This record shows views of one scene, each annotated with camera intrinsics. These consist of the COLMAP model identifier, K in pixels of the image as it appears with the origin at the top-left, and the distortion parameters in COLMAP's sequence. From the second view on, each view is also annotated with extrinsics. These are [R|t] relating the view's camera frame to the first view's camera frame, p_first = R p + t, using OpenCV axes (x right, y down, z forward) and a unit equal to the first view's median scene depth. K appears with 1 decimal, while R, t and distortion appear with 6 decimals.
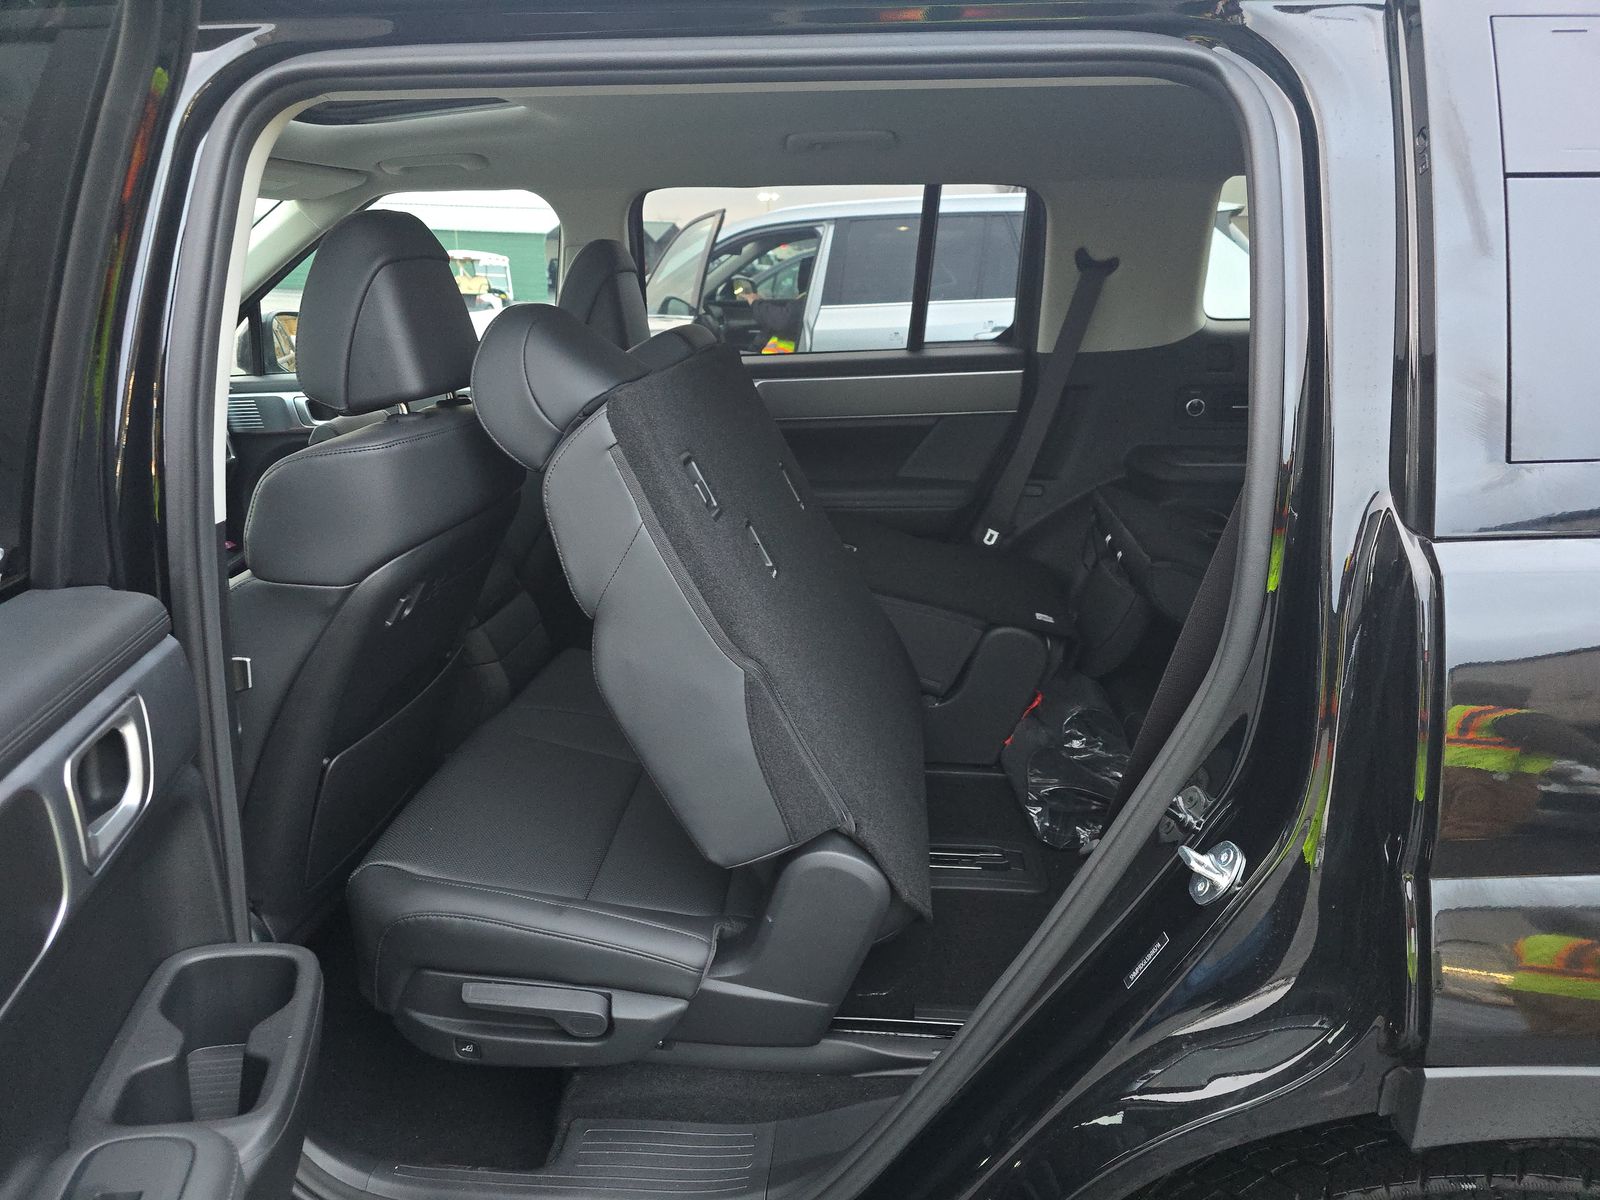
lens RADIAL K [[1093.2, 0, 800.0], [0, 1093.2, 600.0], [0, 0, 1]] dist [-0.002490, -0.001849]
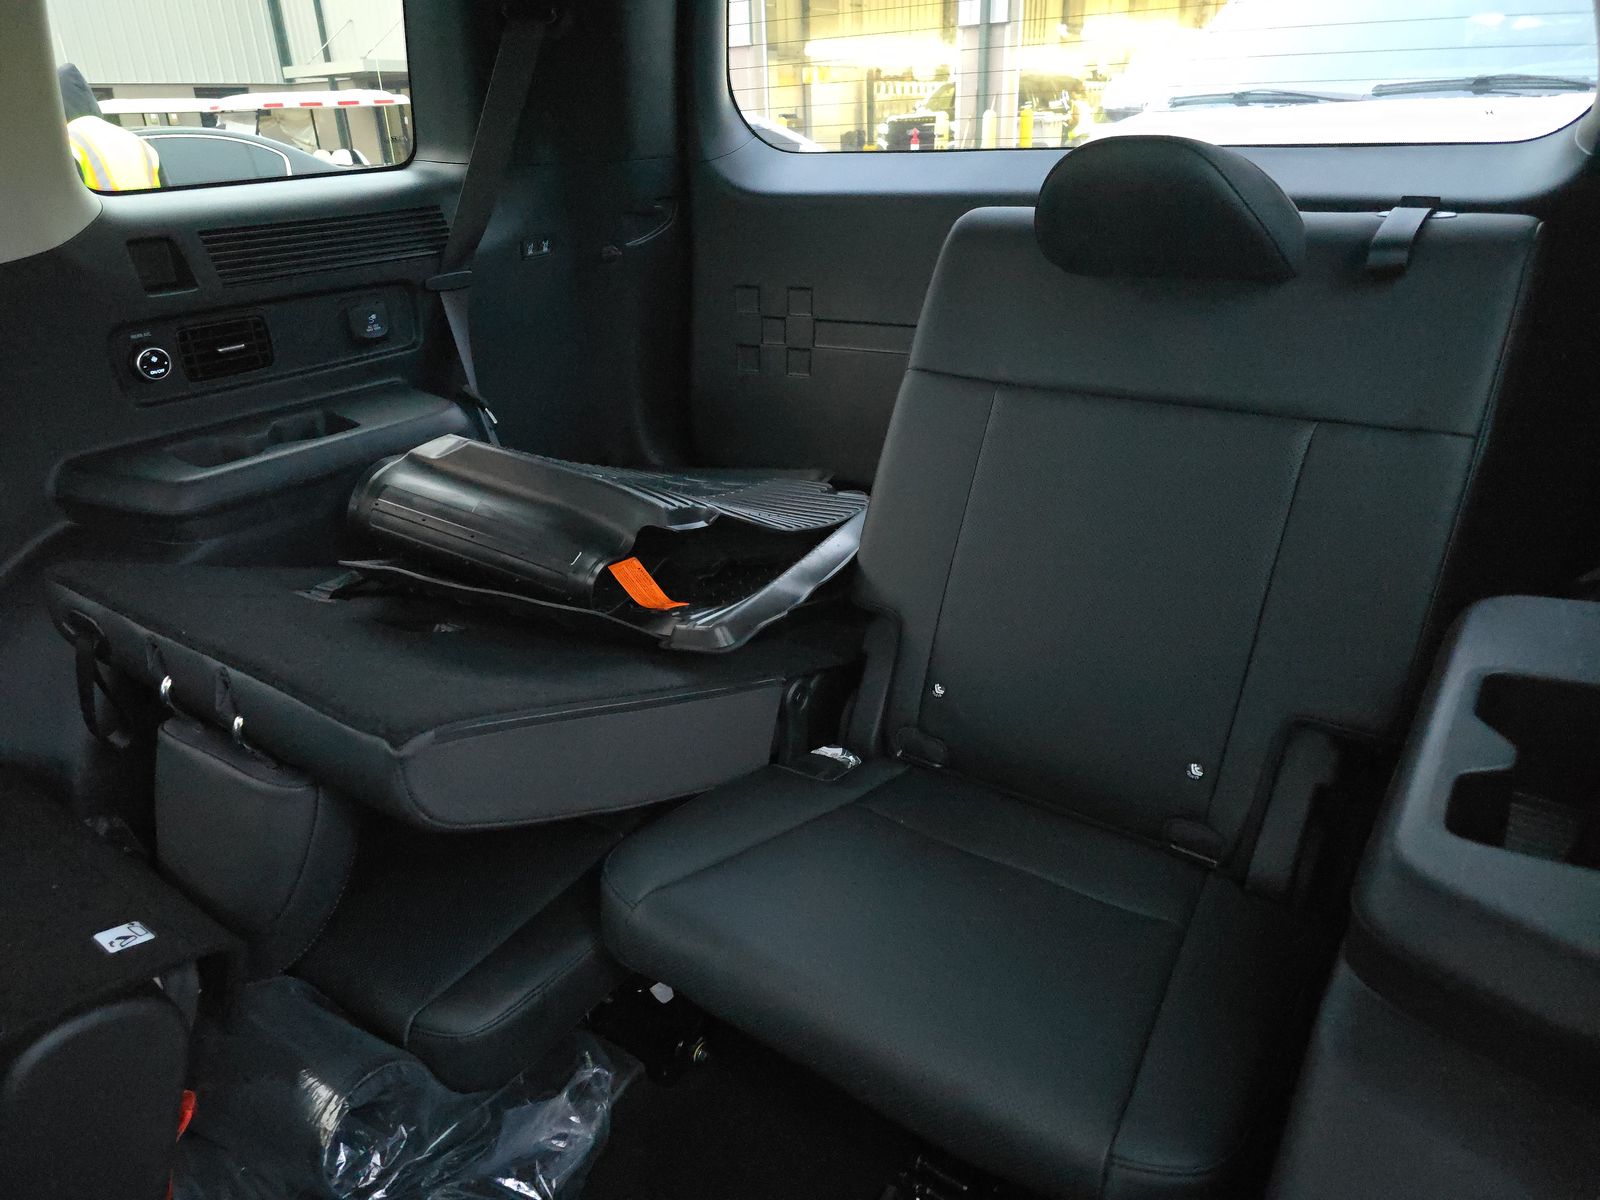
lens RADIAL K [[1093.2, 0, 800.0], [0, 1093.2, 600.0], [0, 0, 1]] dist [-0.002490, -0.001849]
pose [[0.504453, -0.356609, 0.786357, 0.062722], [0.282834, 0.928727, 0.239733, -0.112424], [-0.815802, 0.101475, 0.569360, 0.468712]]
